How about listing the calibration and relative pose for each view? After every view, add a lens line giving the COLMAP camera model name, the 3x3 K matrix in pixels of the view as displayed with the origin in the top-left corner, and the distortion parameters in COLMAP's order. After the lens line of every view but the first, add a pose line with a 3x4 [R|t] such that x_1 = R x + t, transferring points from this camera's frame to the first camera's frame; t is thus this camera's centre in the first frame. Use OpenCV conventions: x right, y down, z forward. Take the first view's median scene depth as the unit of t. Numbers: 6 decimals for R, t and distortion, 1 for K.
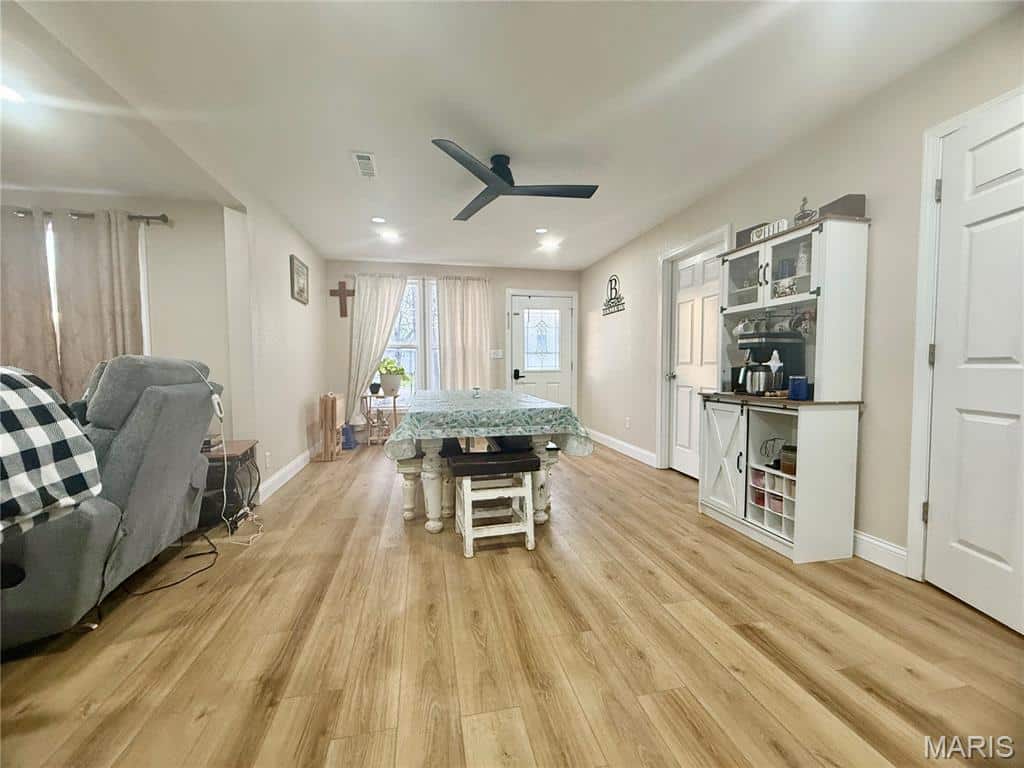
lens RADIAL K [[407.9, 0, 505.6], [0, 407.9, 383.9], [0, 0, 1]] dist [0.002015, -0.000165]
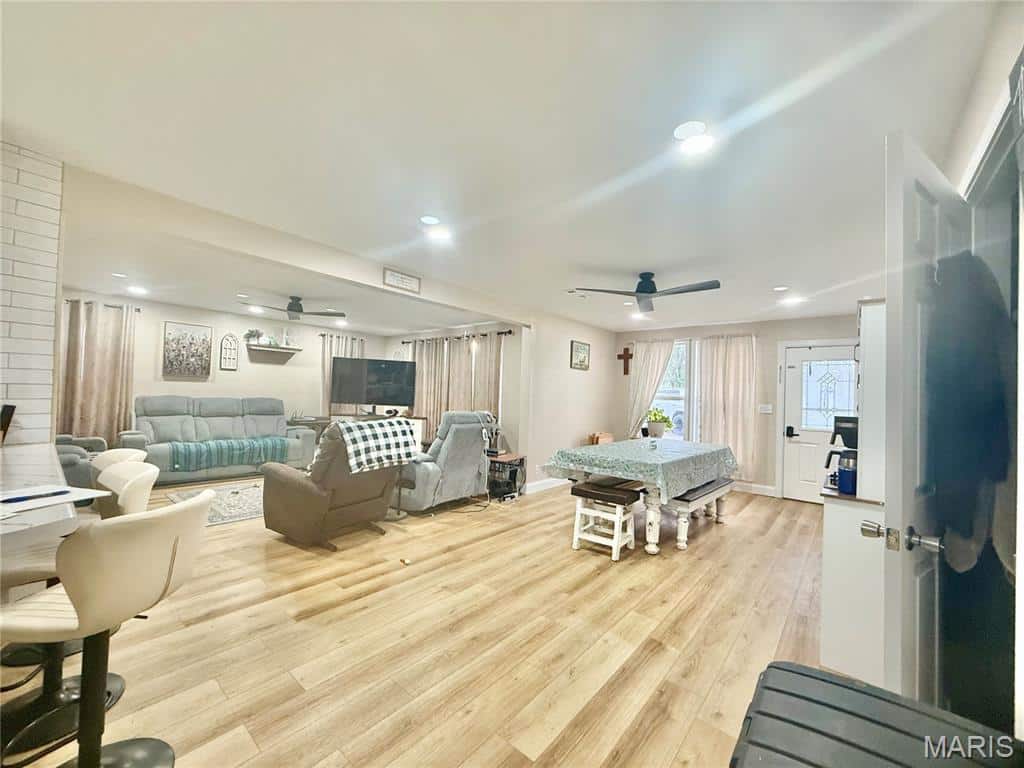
lens RADIAL K [[407.9, 0, 505.6], [0, 407.9, 383.9], [0, 0, 1]] dist [0.002015, -0.000165]
pose [[0.604537, 0.004997, -0.796561, 0.867089], [-0.072246, 0.996203, -0.048580, -0.094157], [0.793294, 0.086917, 0.602603, -0.175980]]
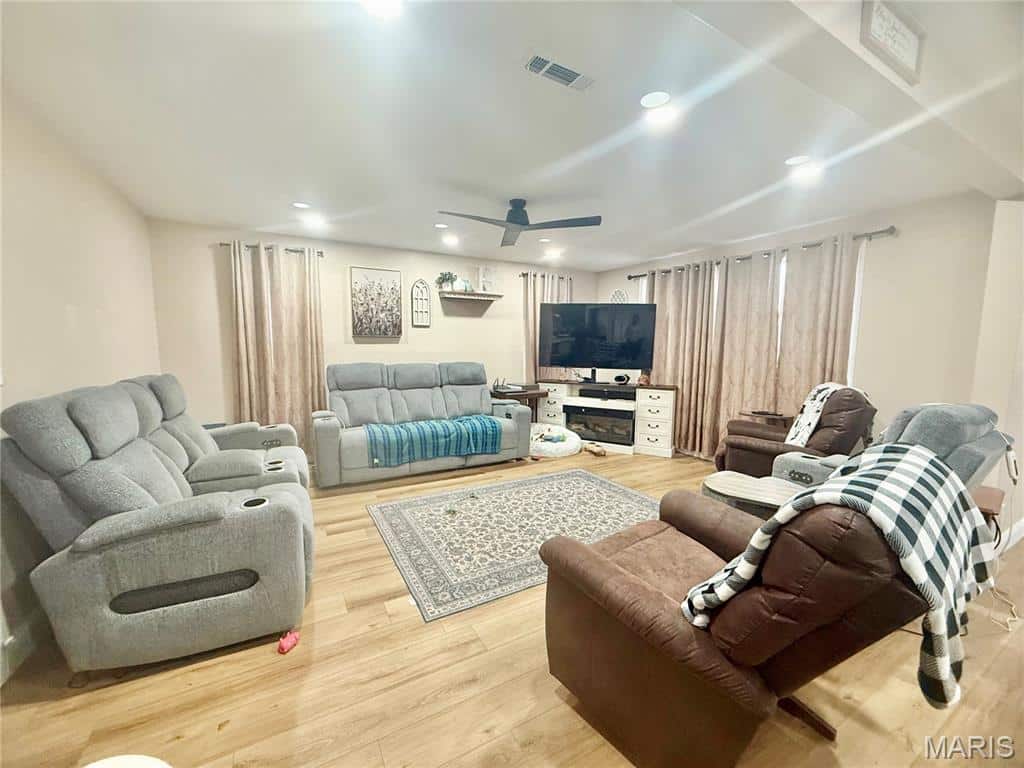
lens RADIAL K [[403.5, 0, 503.8], [0, 403.5, 385.4], [0, 0, 1]] dist [-0.007090, 0.000039]
pose [[0.285947, 0.110061, -0.951904, -0.201695], [-0.050684, 0.993729, 0.099672, -0.113236], [0.956904, 0.019745, 0.289732, -0.198416]]
